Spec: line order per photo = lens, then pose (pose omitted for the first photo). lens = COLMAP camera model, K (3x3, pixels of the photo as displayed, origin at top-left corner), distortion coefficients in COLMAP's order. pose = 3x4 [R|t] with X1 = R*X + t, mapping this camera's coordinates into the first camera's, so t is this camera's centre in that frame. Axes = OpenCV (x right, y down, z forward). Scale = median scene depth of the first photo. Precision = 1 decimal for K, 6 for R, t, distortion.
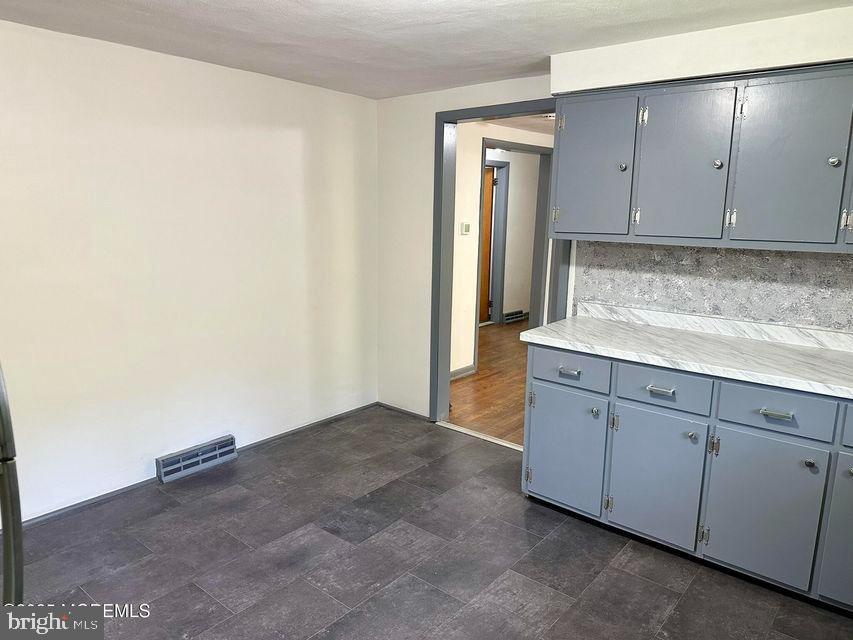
lens RADIAL K [[597.6, 0, 427.4], [0, 597.6, 321.6], [0, 0, 1]] dist [0.011998, -0.008672]
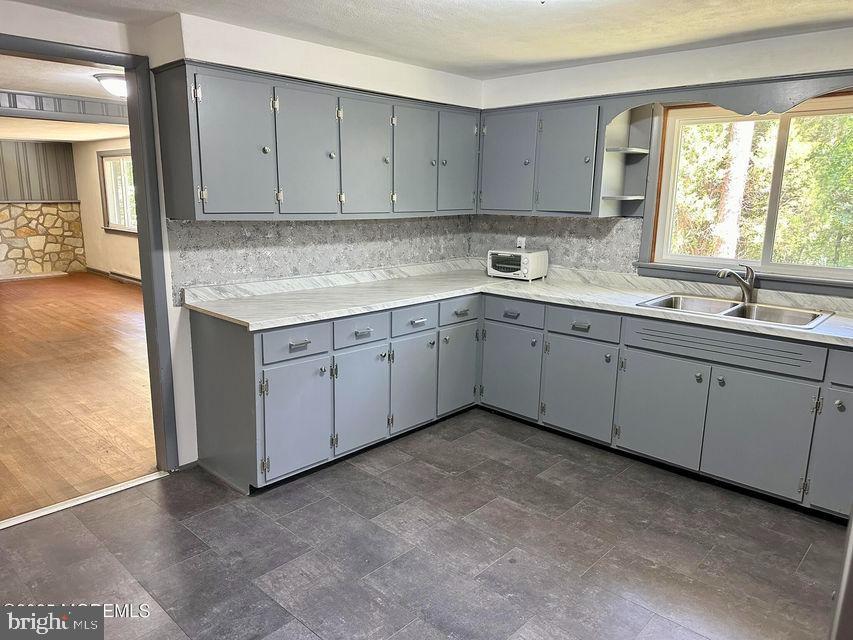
lens RADIAL K [[597.6, 0, 422.9], [0, 597.6, 320.1], [0, 0, 1]] dist [0.011998, -0.008672]
pose [[0.042269, -0.213521, 0.976024, -0.770776], [0.166123, 0.964800, 0.203872, -0.135895], [-0.985199, 0.153522, 0.076252, 0.685009]]
